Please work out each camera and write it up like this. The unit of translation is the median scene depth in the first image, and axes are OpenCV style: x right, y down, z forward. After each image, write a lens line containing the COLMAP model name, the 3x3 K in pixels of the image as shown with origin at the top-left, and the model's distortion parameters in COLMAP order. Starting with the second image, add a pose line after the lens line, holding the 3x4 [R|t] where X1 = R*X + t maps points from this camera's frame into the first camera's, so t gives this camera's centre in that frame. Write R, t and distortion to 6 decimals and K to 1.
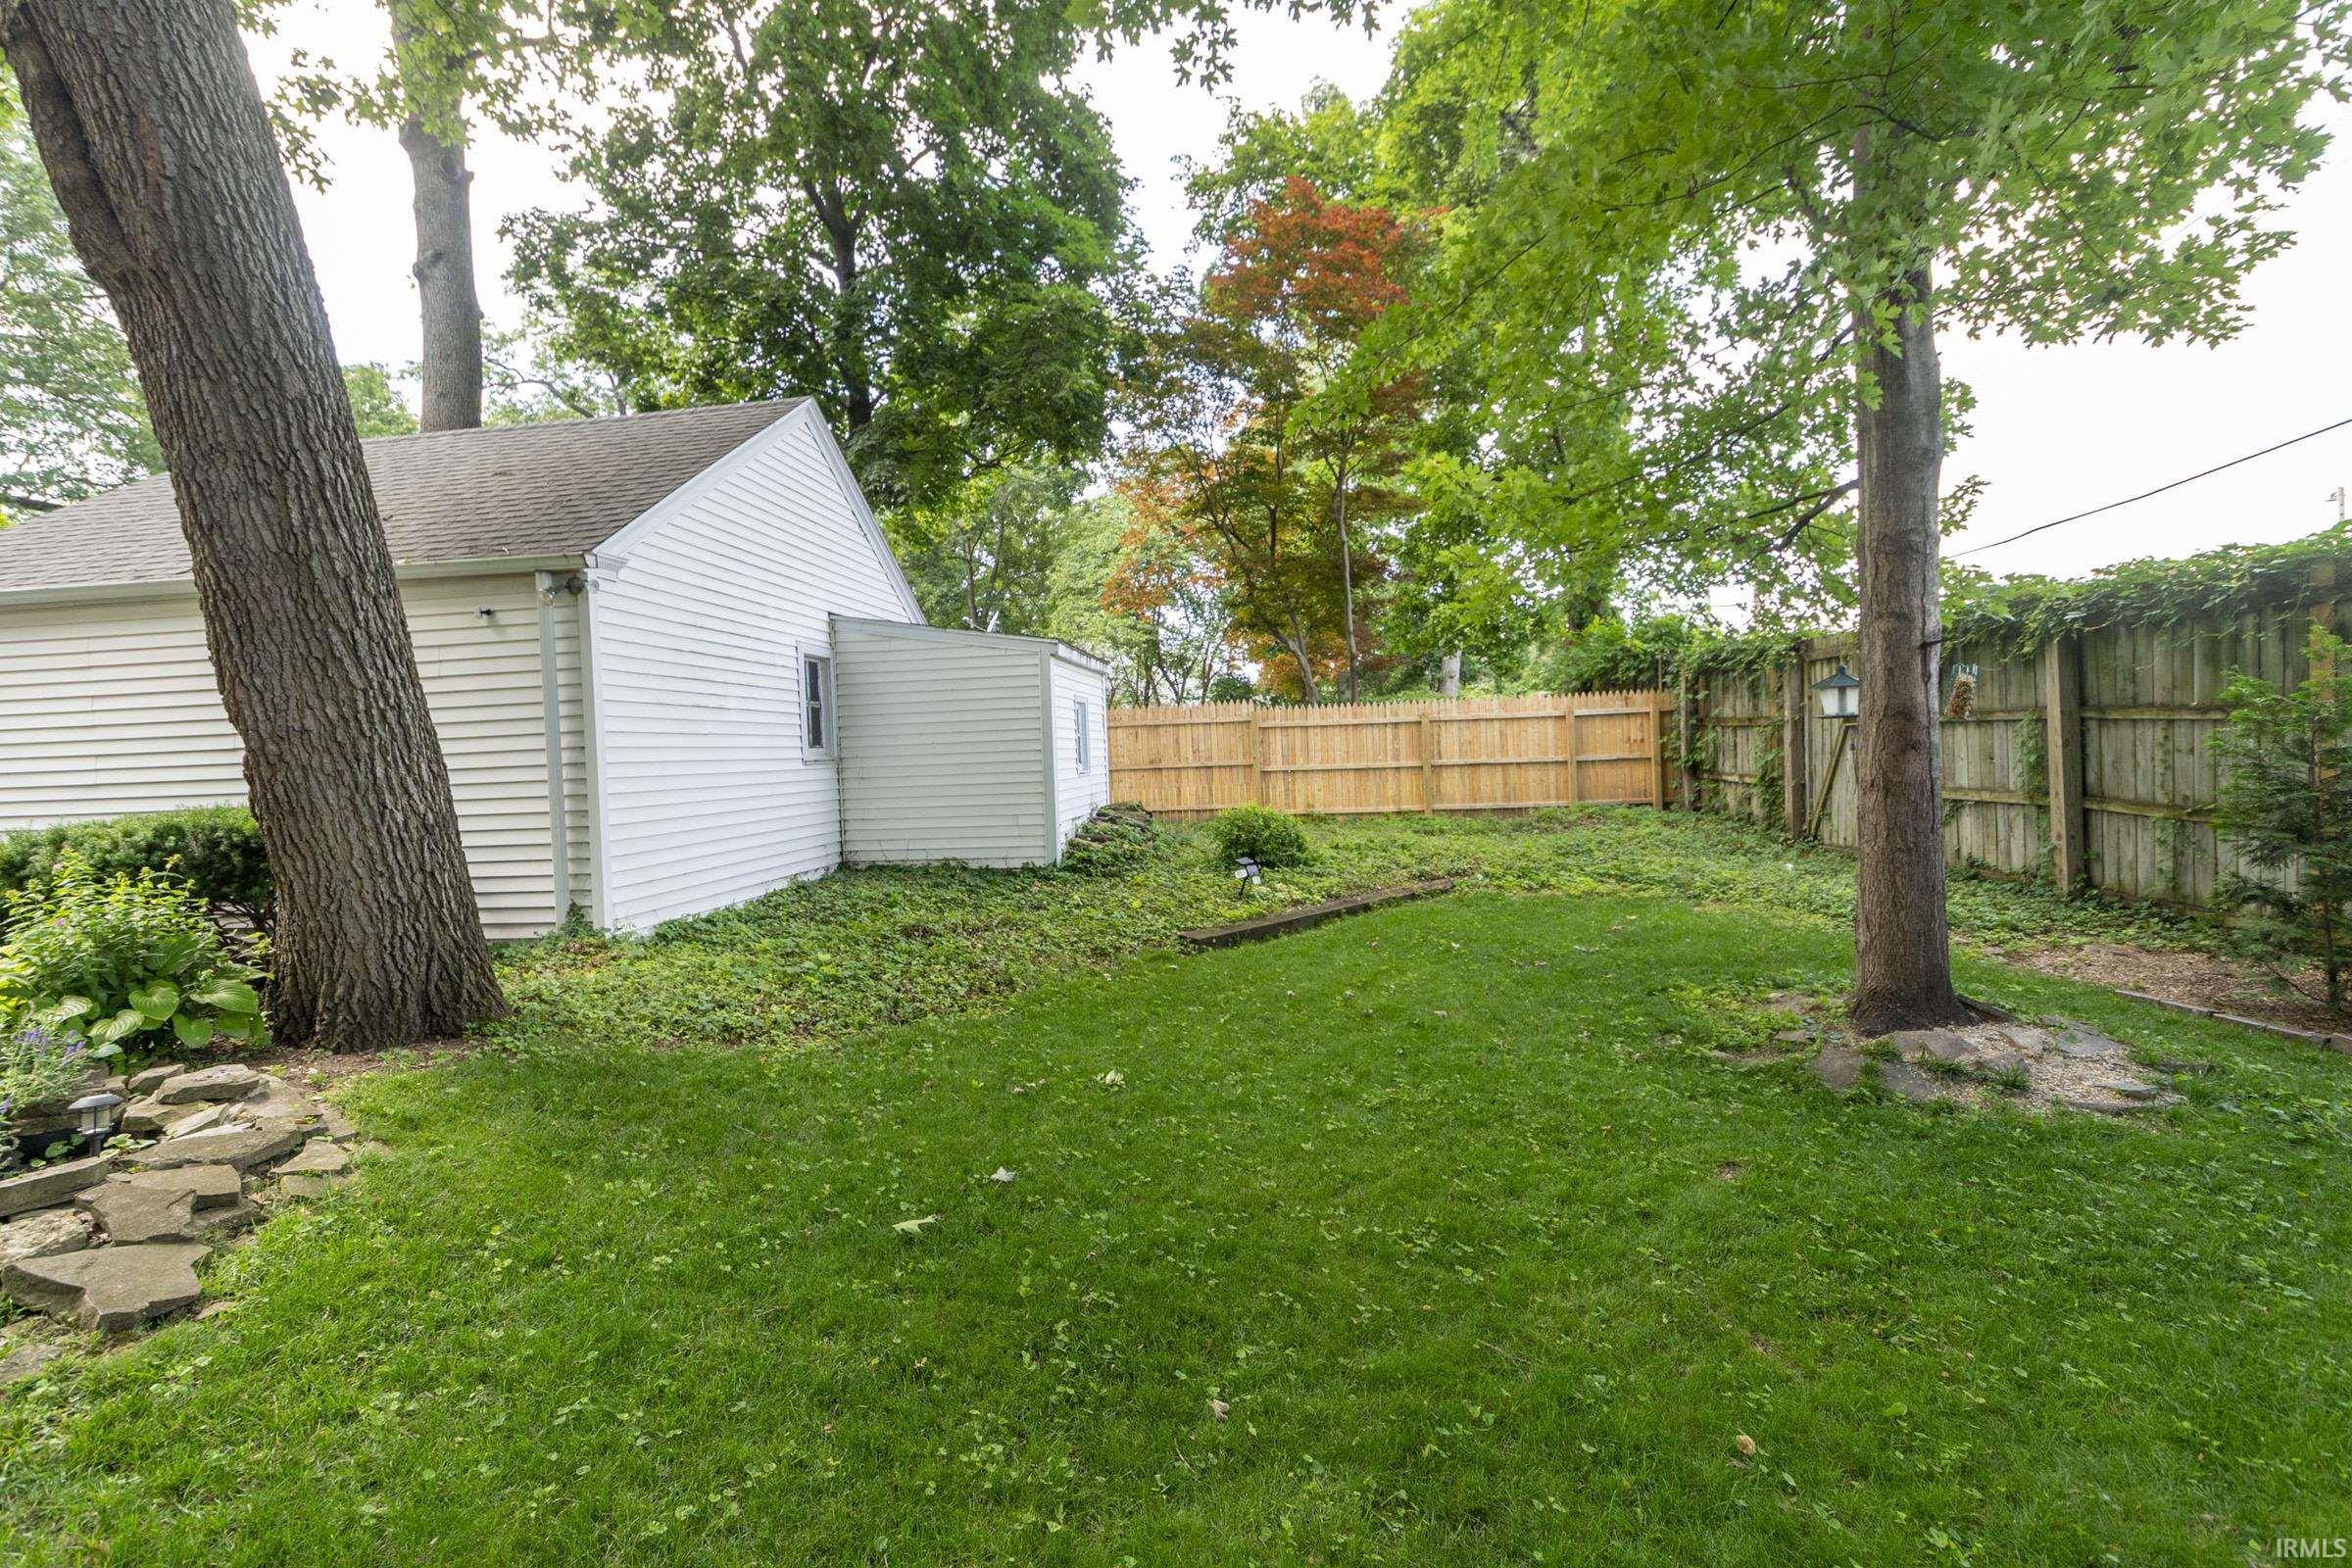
lens RADIAL K [[1054.4, 0, 1144.5], [0, 1054.4, 775.5], [0, 0, 1]] dist [-0.004409, -0.000150]
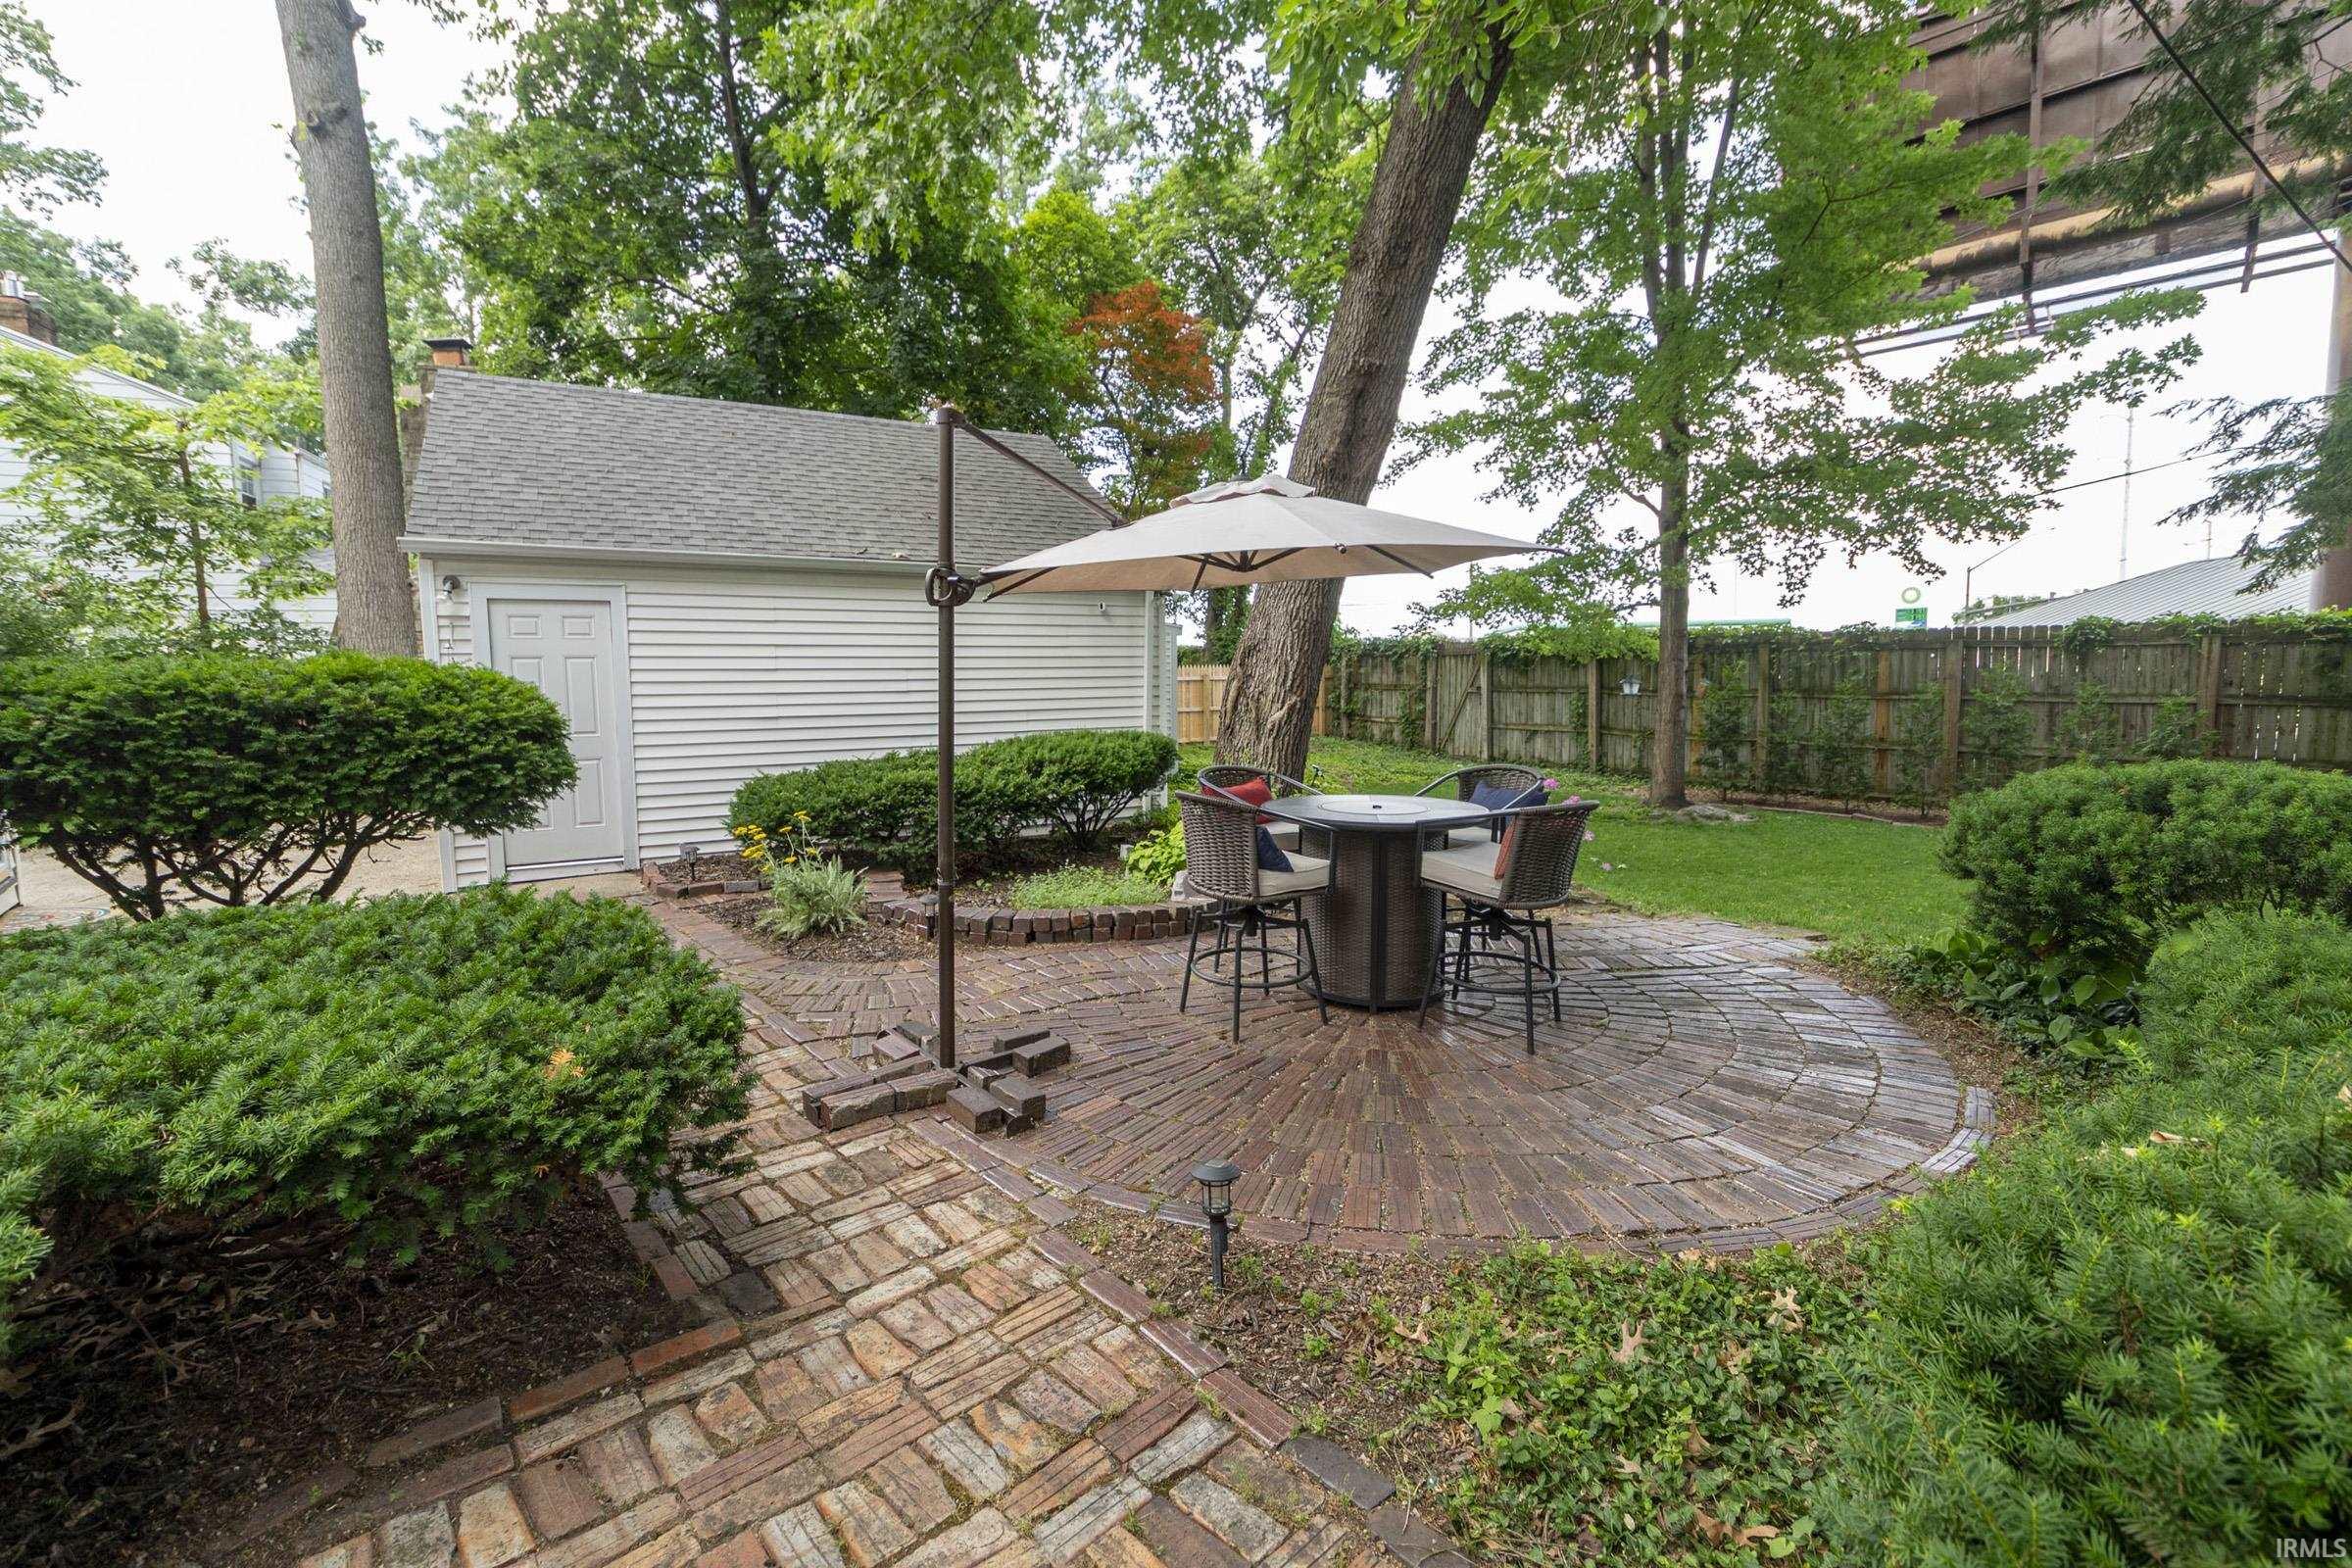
lens RADIAL K [[1049.3, 0, 1108.7], [0, 1049.3, 765.0], [0, 0, 1]] dist [-0.001212, -0.022715]
pose [[0.816896, -0.019502, 0.576455, -0.808354], [-0.006711, 0.999039, 0.043308, 0.005987], [-0.576746, -0.039247, 0.815981, -0.142526]]
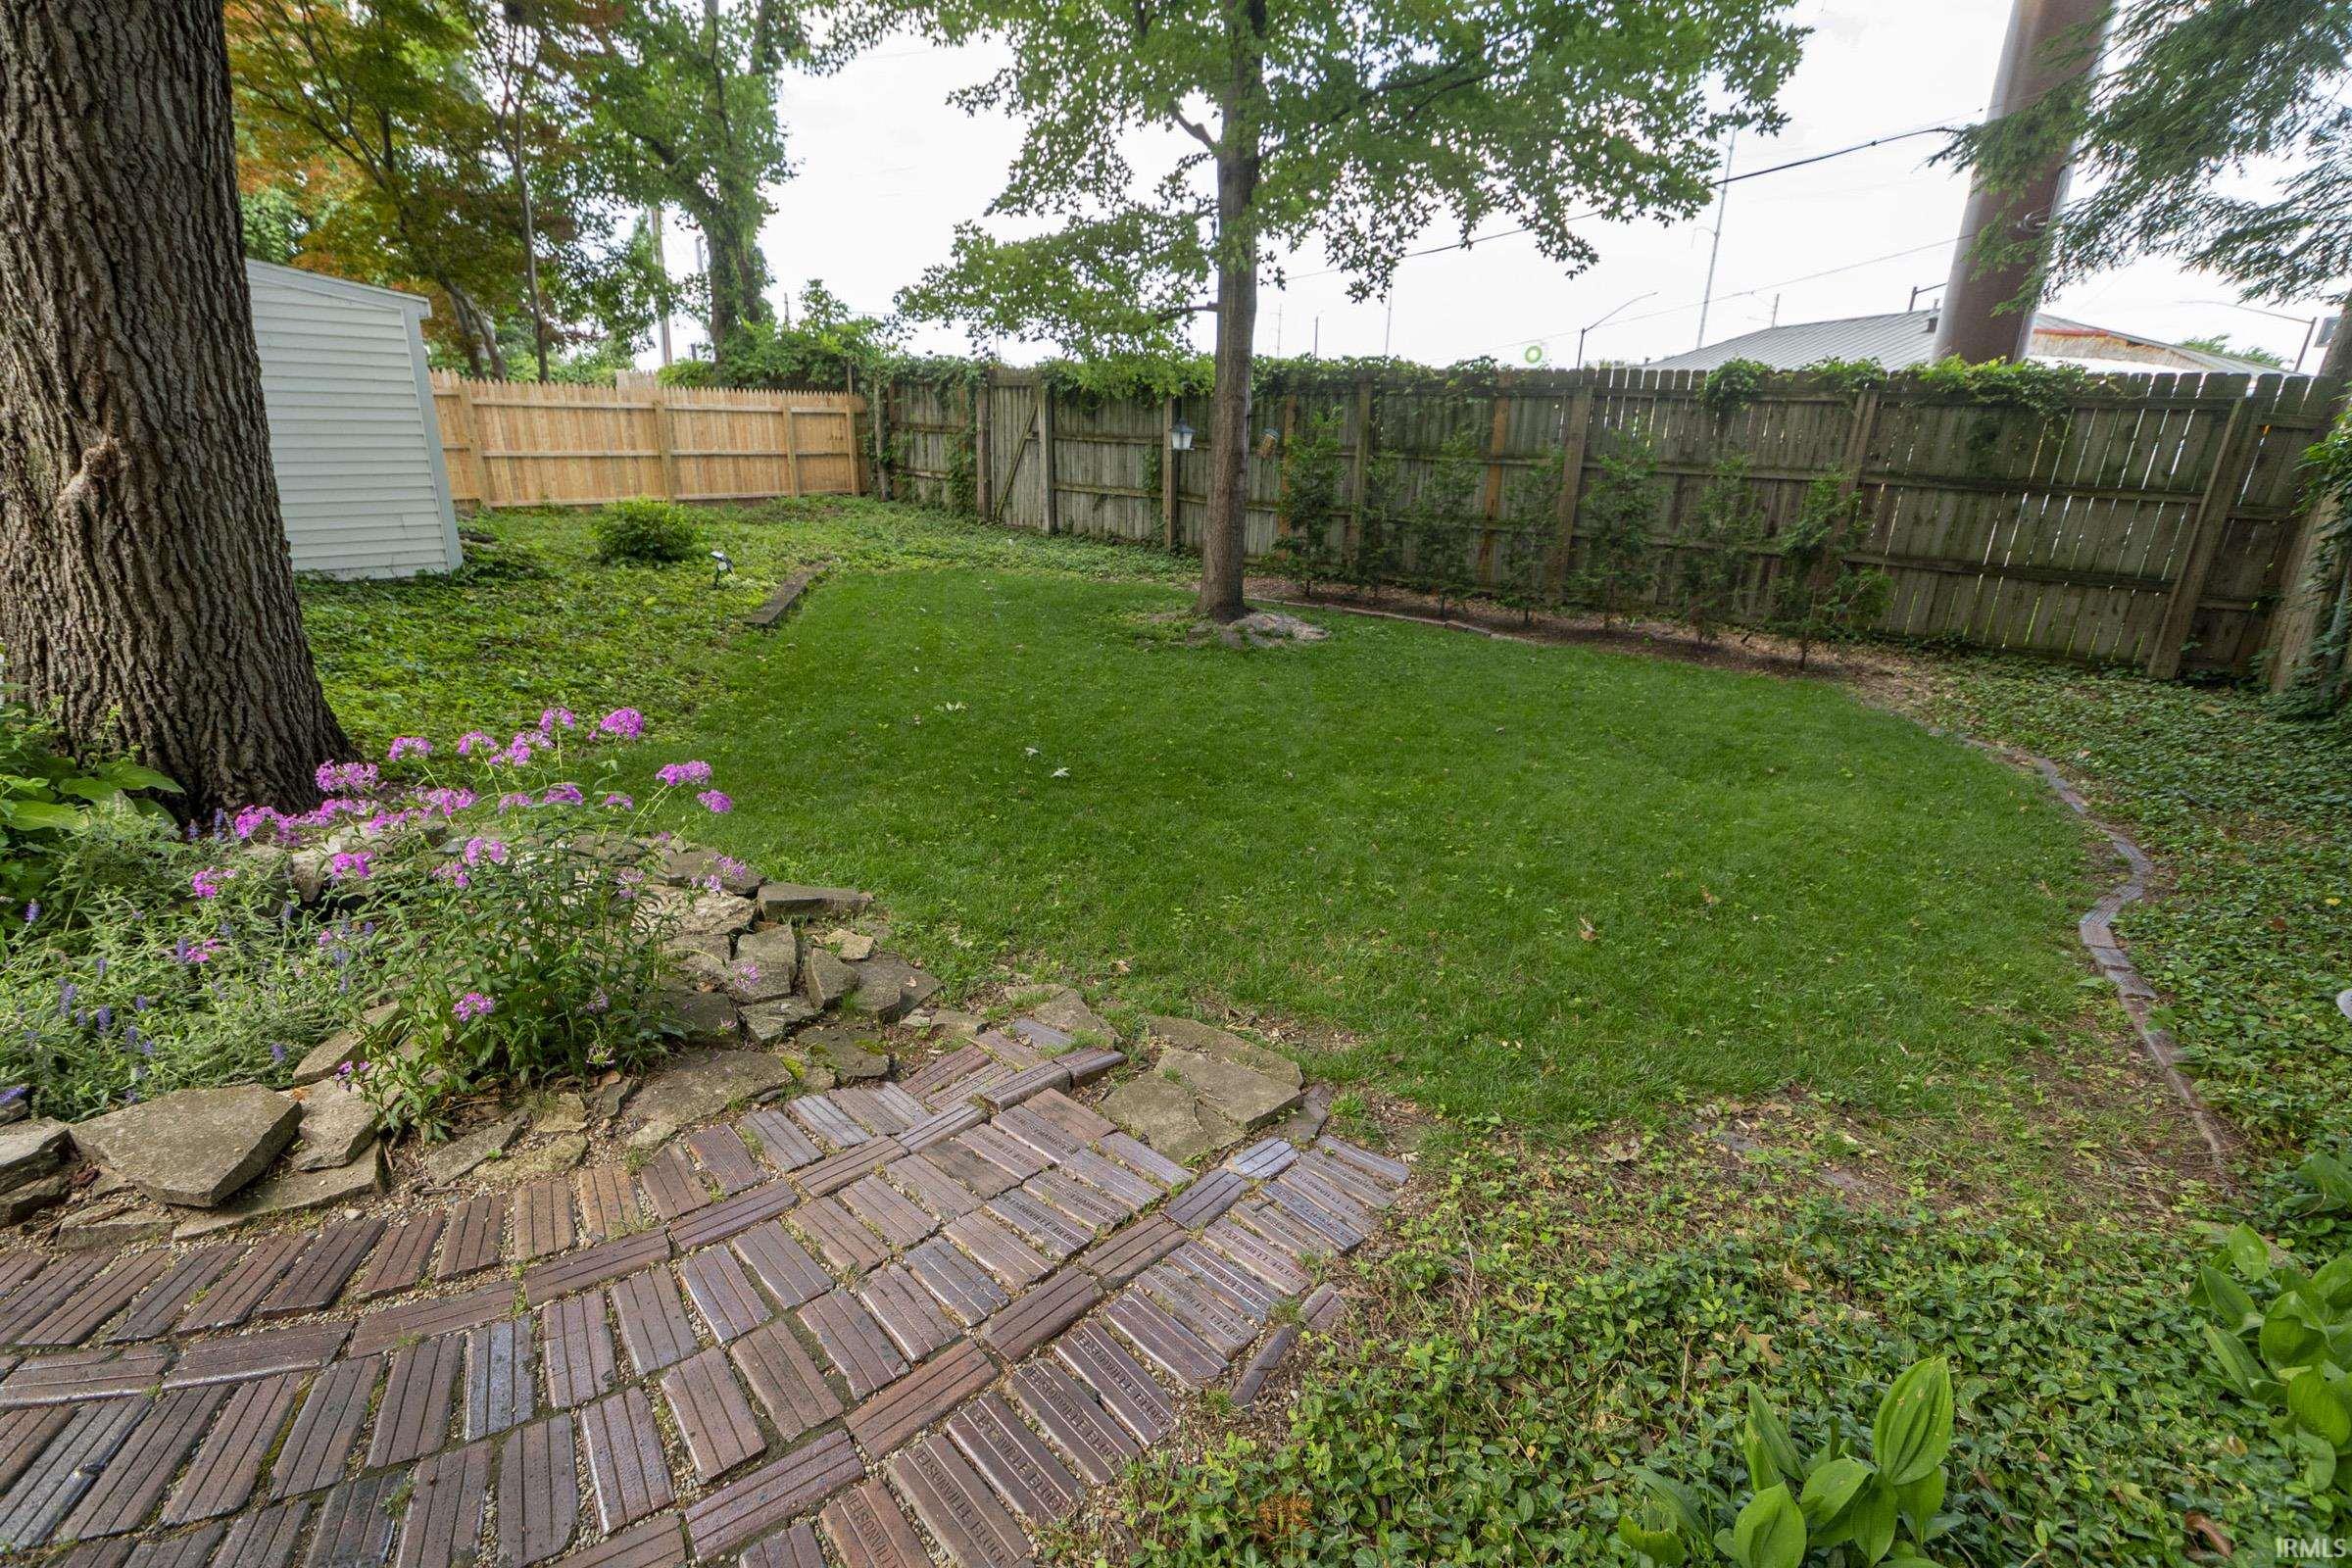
lens RADIAL K [[1054.4, 0, 1144.5], [0, 1054.4, 775.5], [0, 0, 1]] dist [-0.004409, -0.000150]
pose [[0.591250, -0.208588, 0.779047, -0.372198], [-0.027561, 0.960184, 0.278004, -0.009149], [-0.806017, -0.185841, 0.561960, -0.005912]]
